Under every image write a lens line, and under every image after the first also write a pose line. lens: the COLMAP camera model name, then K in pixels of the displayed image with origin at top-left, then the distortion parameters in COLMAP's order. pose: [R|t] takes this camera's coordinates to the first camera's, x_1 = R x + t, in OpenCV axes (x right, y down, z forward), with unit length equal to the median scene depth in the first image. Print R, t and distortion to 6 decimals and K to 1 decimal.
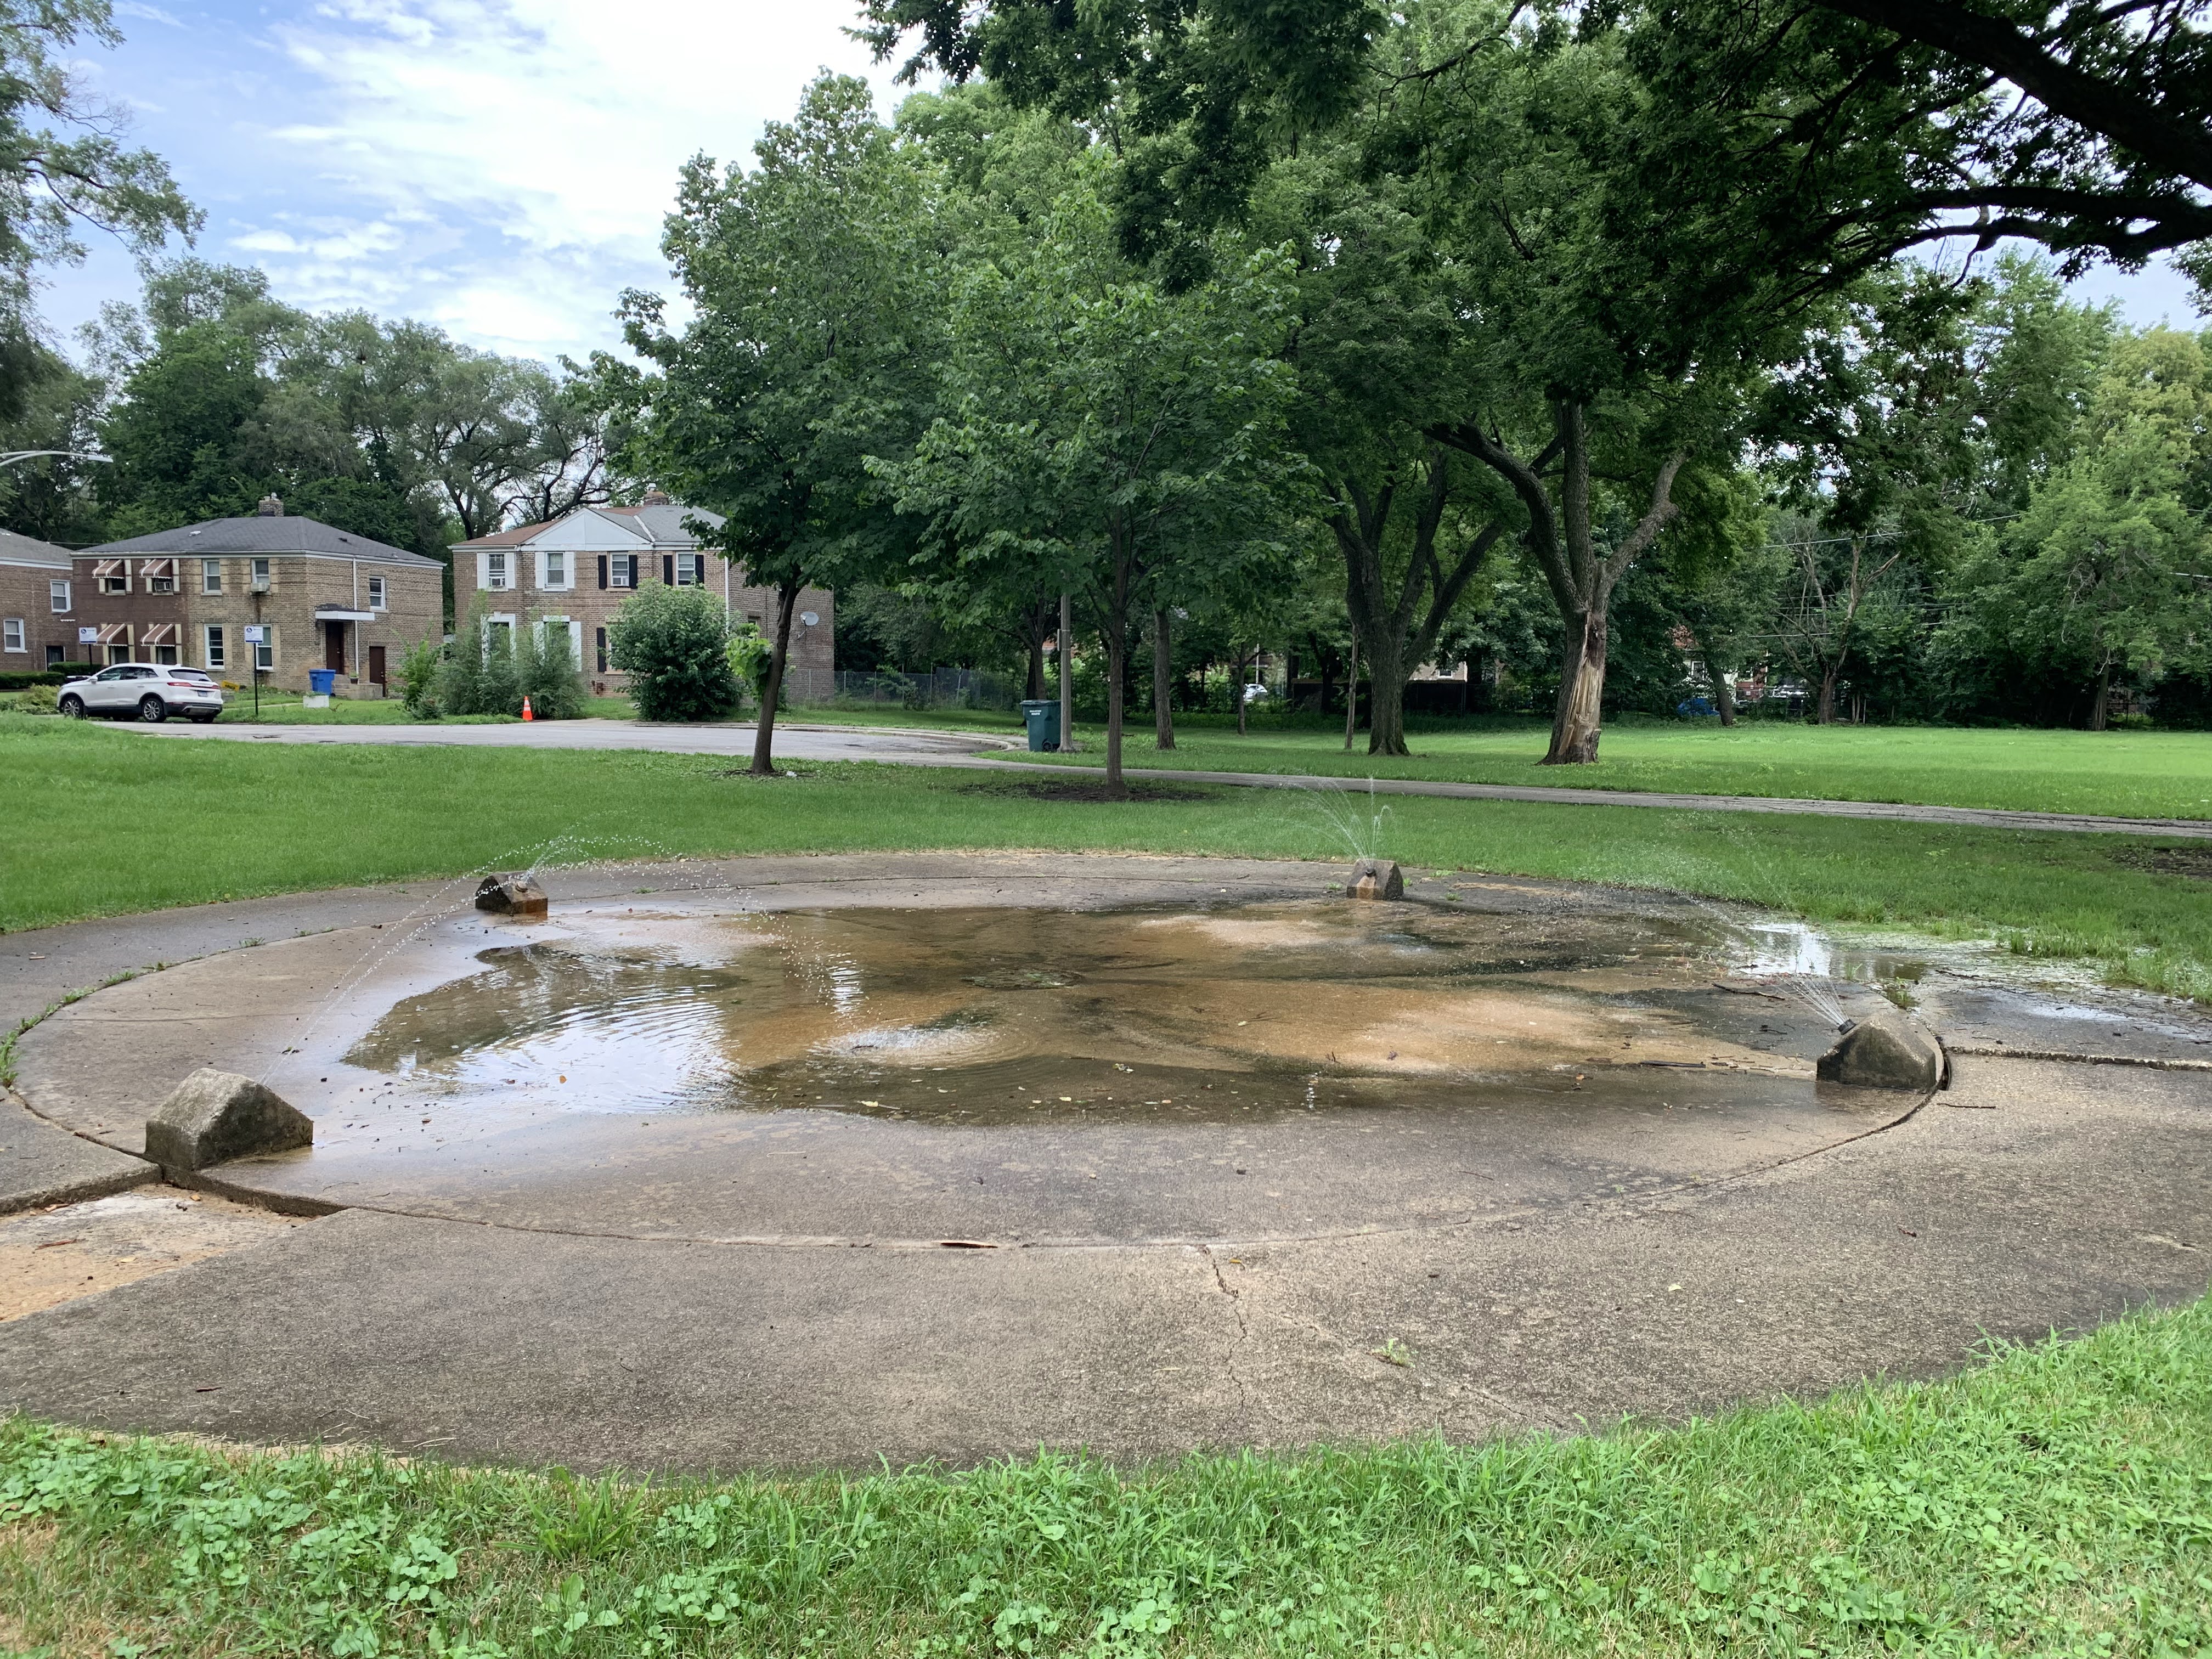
lens RADIAL K [[1639.5, 0, 1121.6], [0, 1639.5, 830.8], [0, 0, 1]] dist [0.009585, -0.002645]
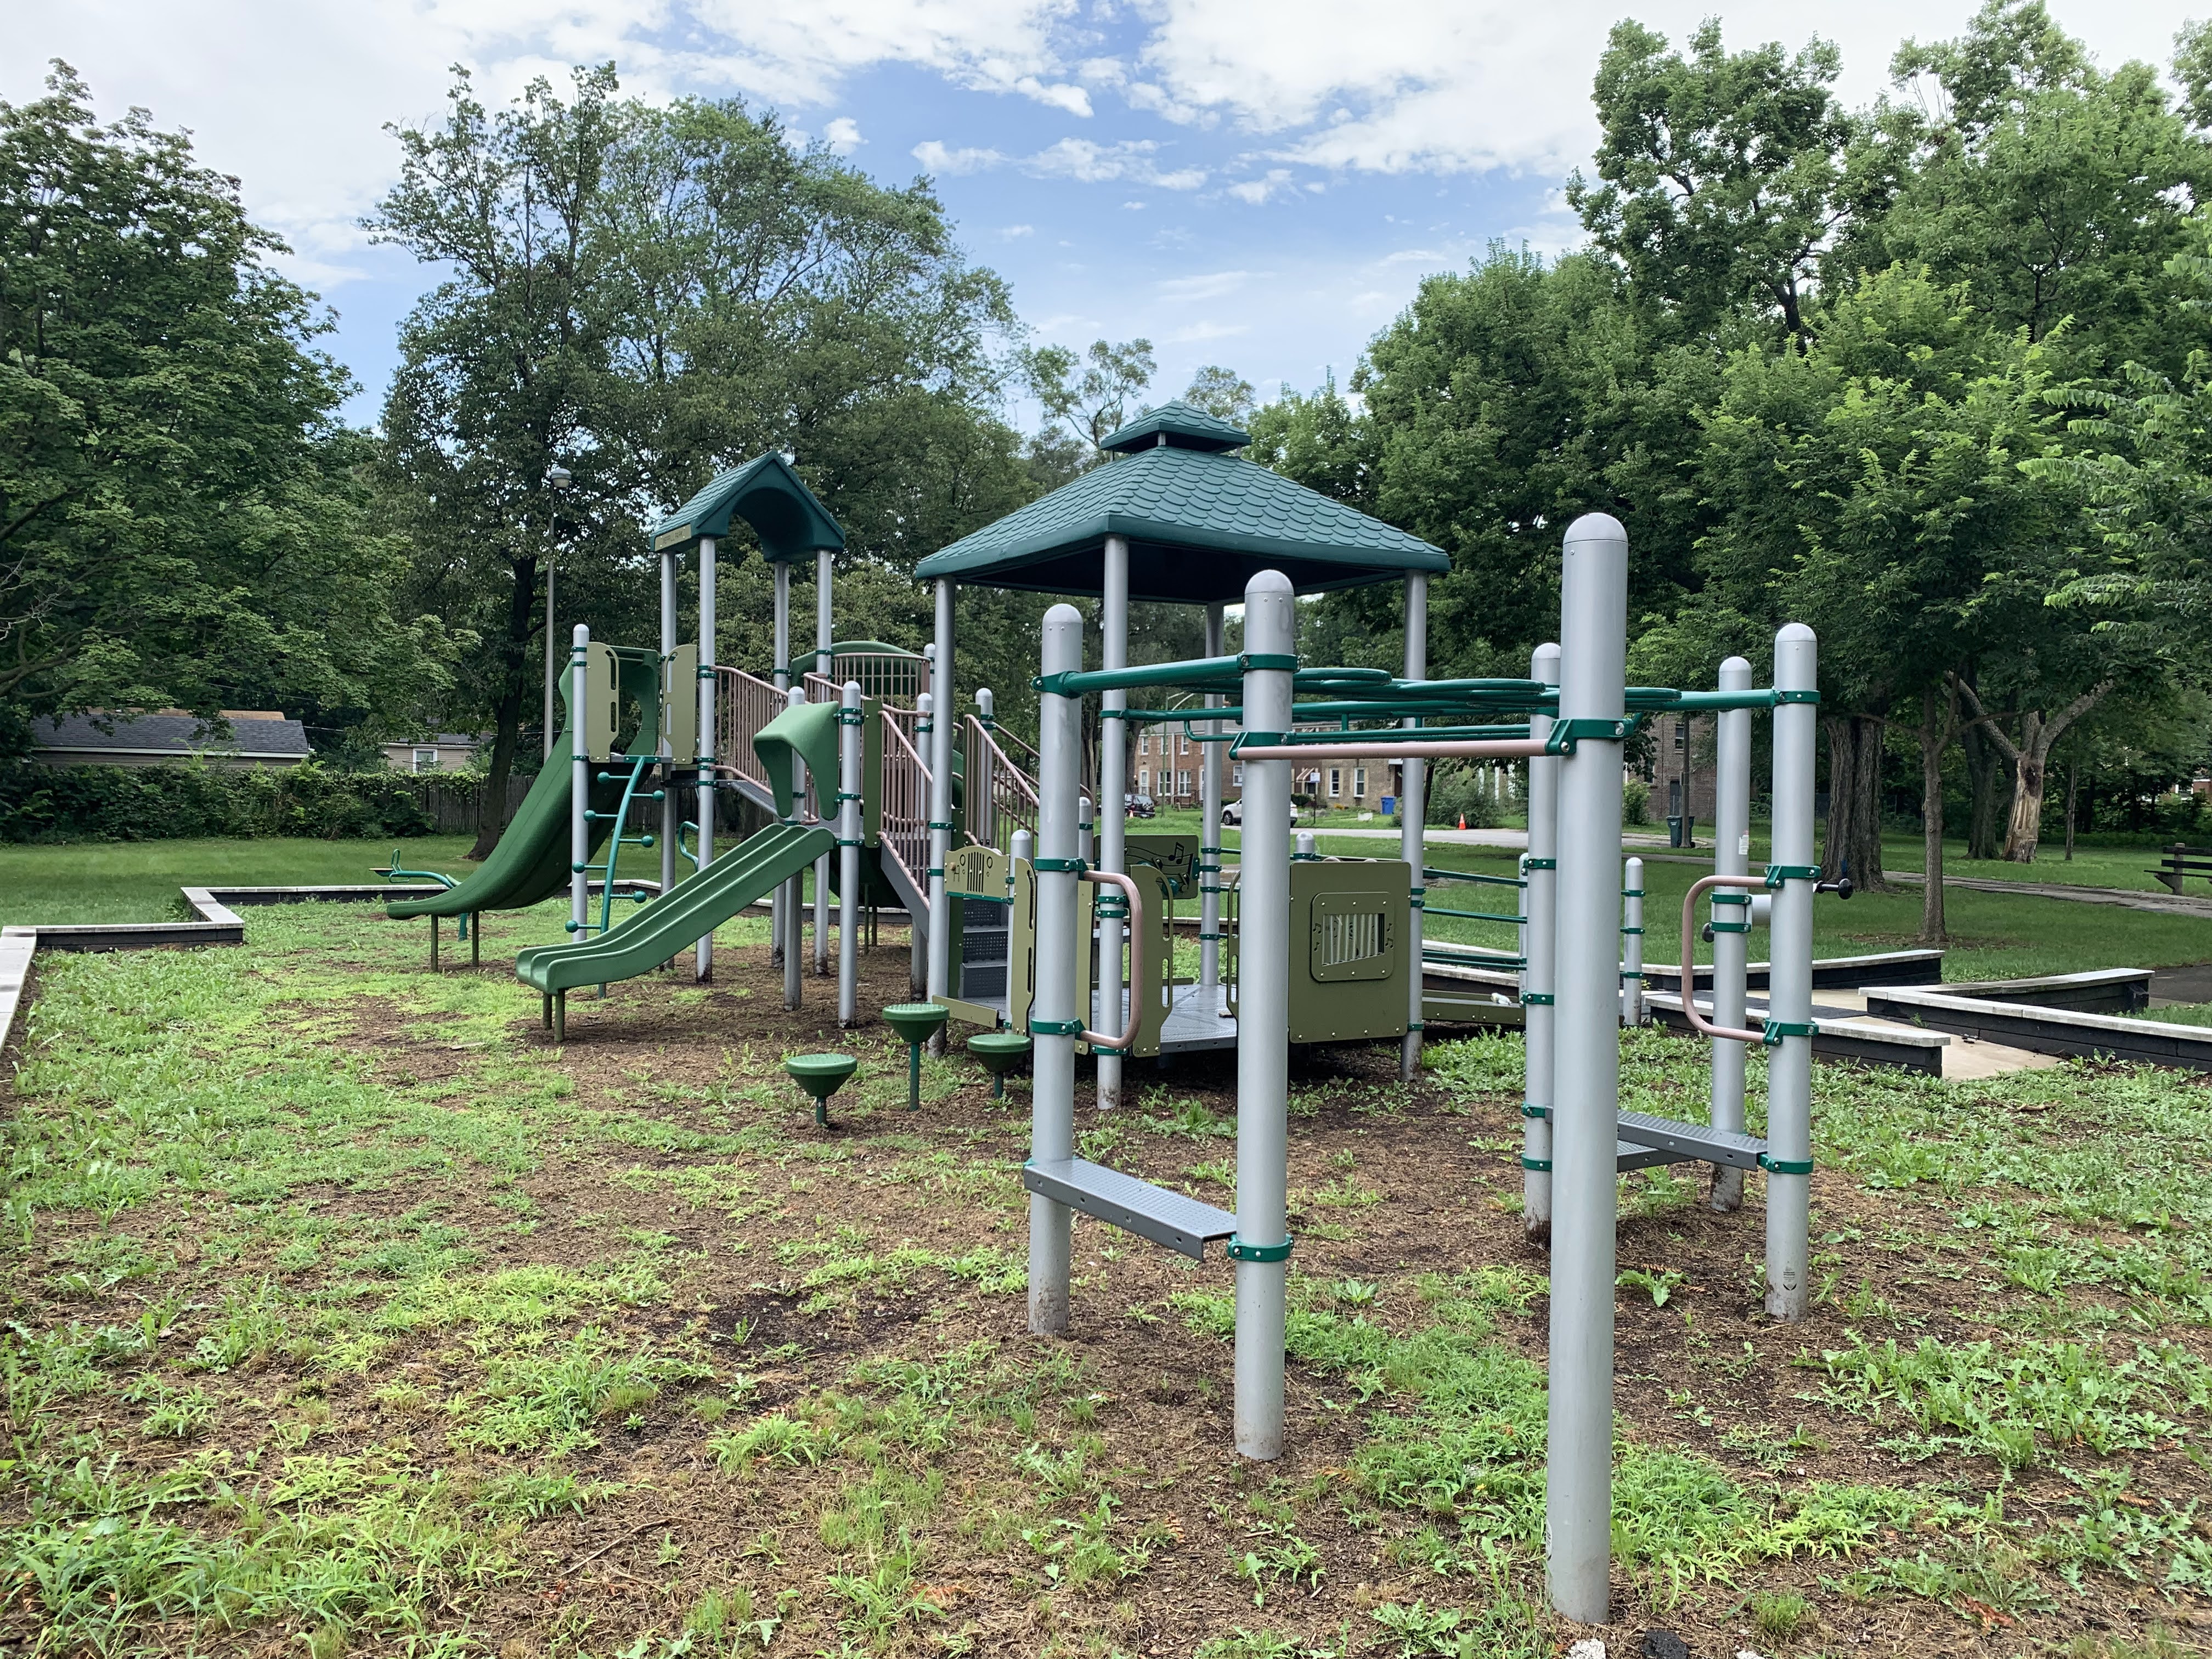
lens RADIAL K [[1639.5, 0, 1112.8], [0, 1639.5, 824.2], [0, 0, 1]] dist [0.009585, -0.002645]
pose [[0.750256, 0.007724, -0.661103, 0.322292], [-0.059847, 0.996620, -0.056274, 0.027650], [0.658433, 0.081785, 0.748182, -0.299343]]
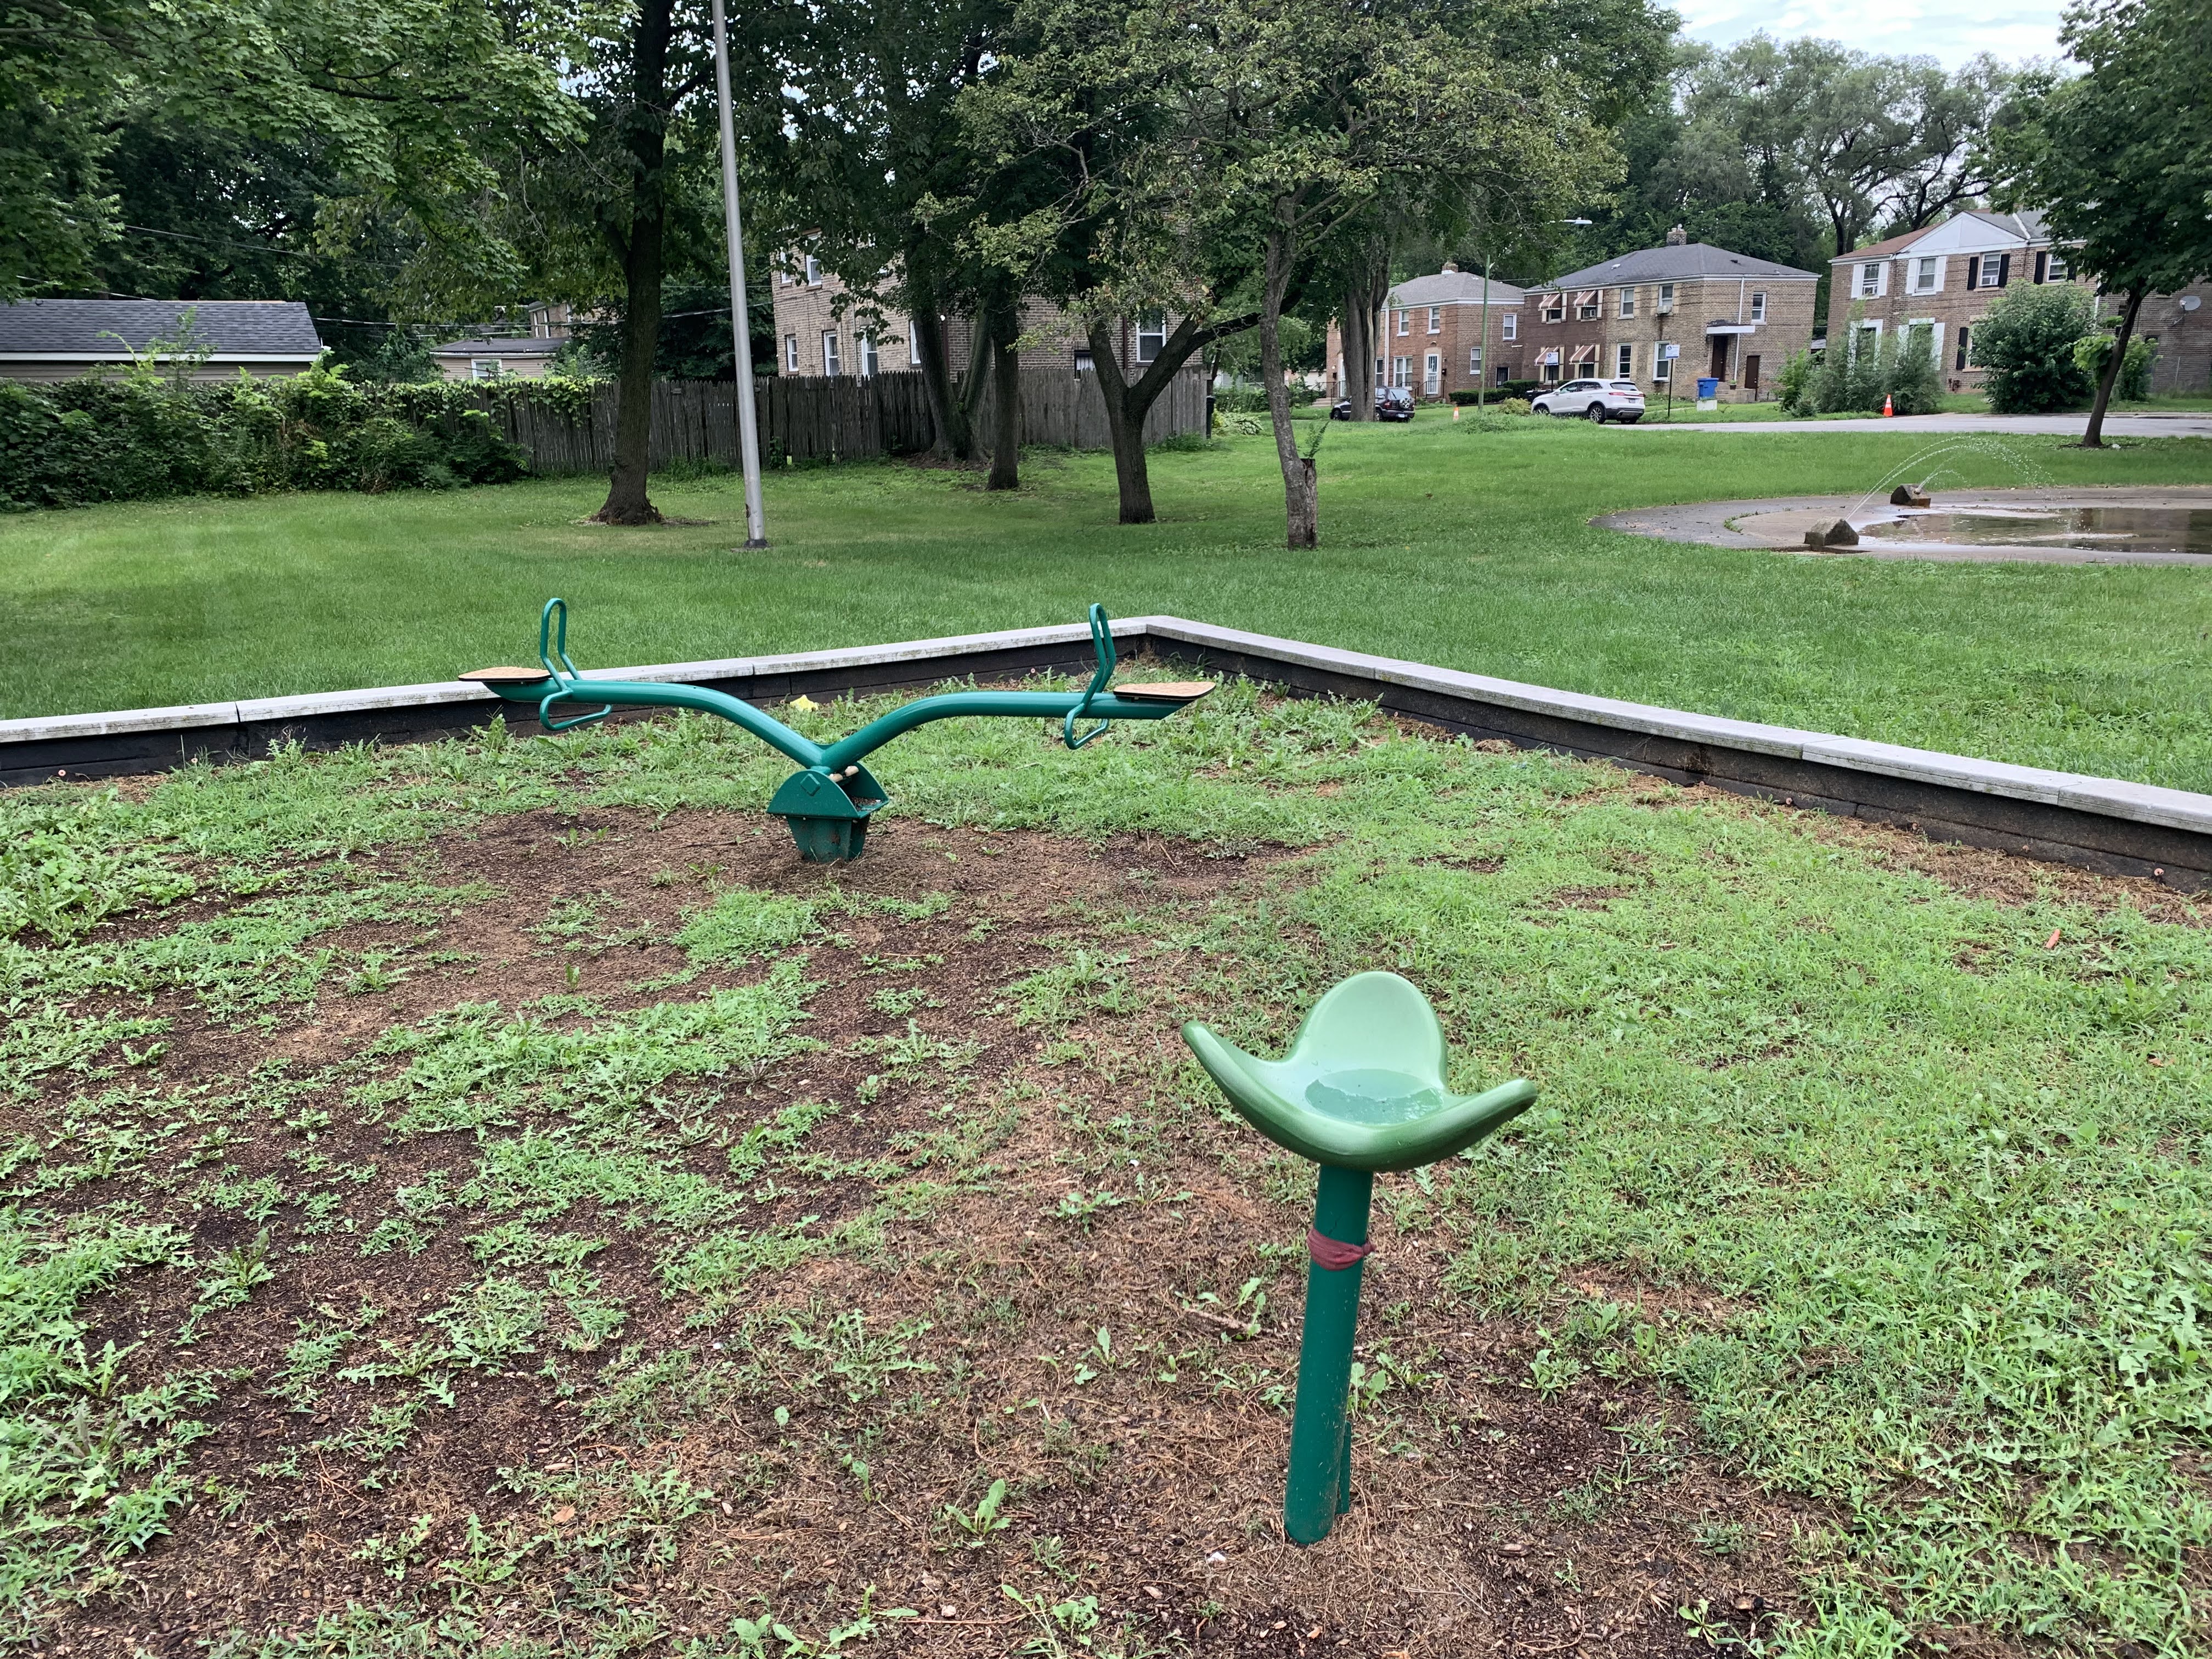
lens RADIAL K [[1639.5, 0, 1126.3], [0, 1639.5, 837.1], [0, 0, 1]] dist [0.009585, -0.002645]
pose [[0.727277, 0.148776, -0.670026, 0.051596], [-0.028061, 0.981853, 0.187557, 0.016427], [0.685771, -0.117604, 0.718253, -0.177306]]
